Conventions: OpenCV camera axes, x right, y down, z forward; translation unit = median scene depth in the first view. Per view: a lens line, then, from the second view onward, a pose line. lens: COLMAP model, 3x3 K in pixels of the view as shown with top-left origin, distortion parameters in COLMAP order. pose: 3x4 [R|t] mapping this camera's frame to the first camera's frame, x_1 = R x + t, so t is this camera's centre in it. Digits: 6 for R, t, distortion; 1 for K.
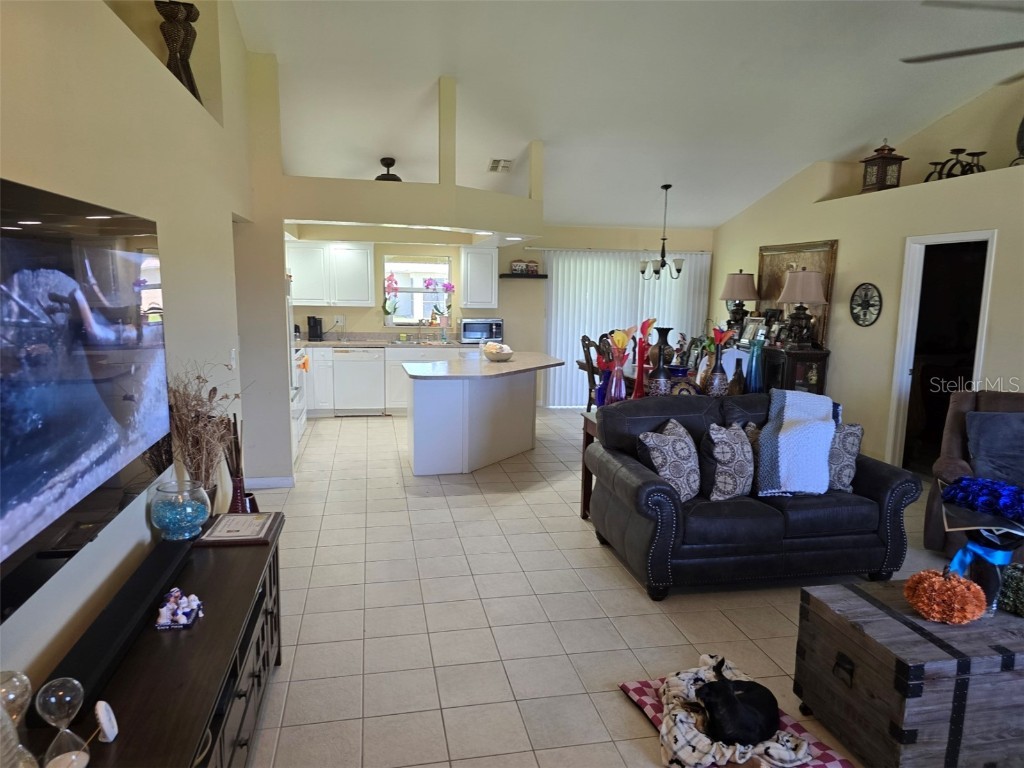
lens RADIAL K [[693.6, 0, 513.3], [0, 693.6, 385.5], [0, 0, 1]] dist [0.052379, -0.029946]
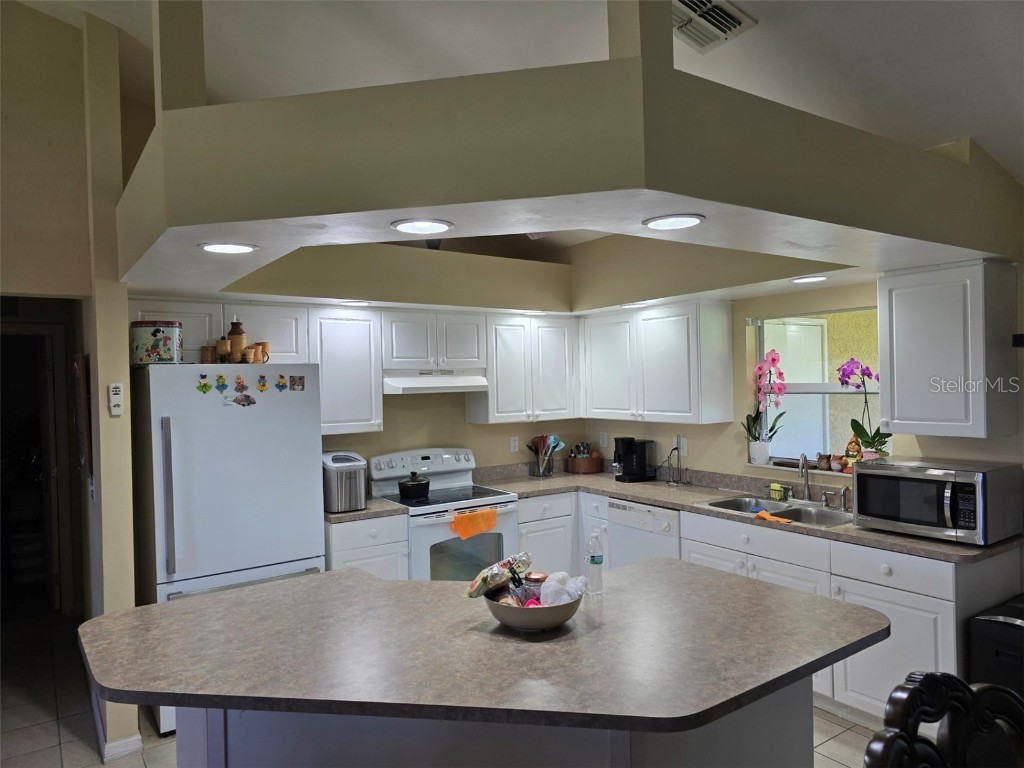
lens RADIAL K [[693.6, 0, 519.5], [0, 693.6, 391.1], [0, 0, 1]] dist [0.052379, -0.029946]
pose [[0.380430, -0.014216, -0.924700, 0.202329], [-0.110537, 0.992015, -0.060727, -0.087832], [0.918180, 0.125316, 0.375821, 0.662204]]
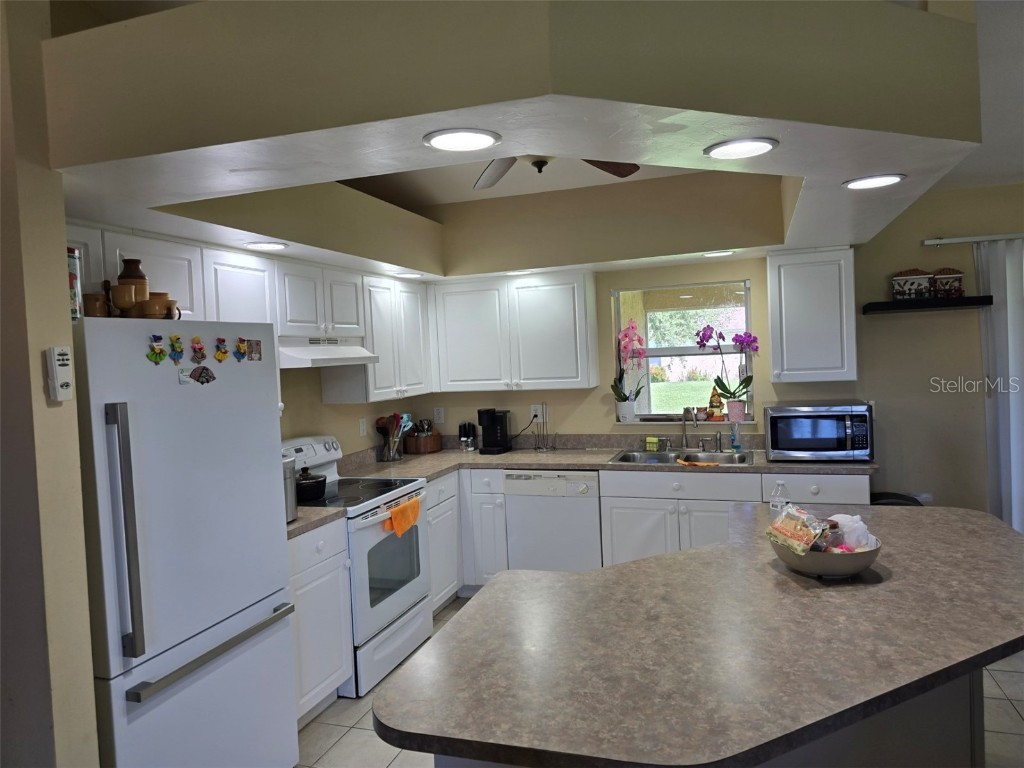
lens RADIAL K [[693.6, 0, 518.9], [0, 693.6, 373.1], [0, 0, 1]] dist [0.052379, -0.029946]
pose [[0.861124, -0.045630, -0.506344, 0.017741], [-0.012962, 0.993670, -0.111590, -0.062646], [0.508230, 0.102656, 0.855081, 0.505934]]
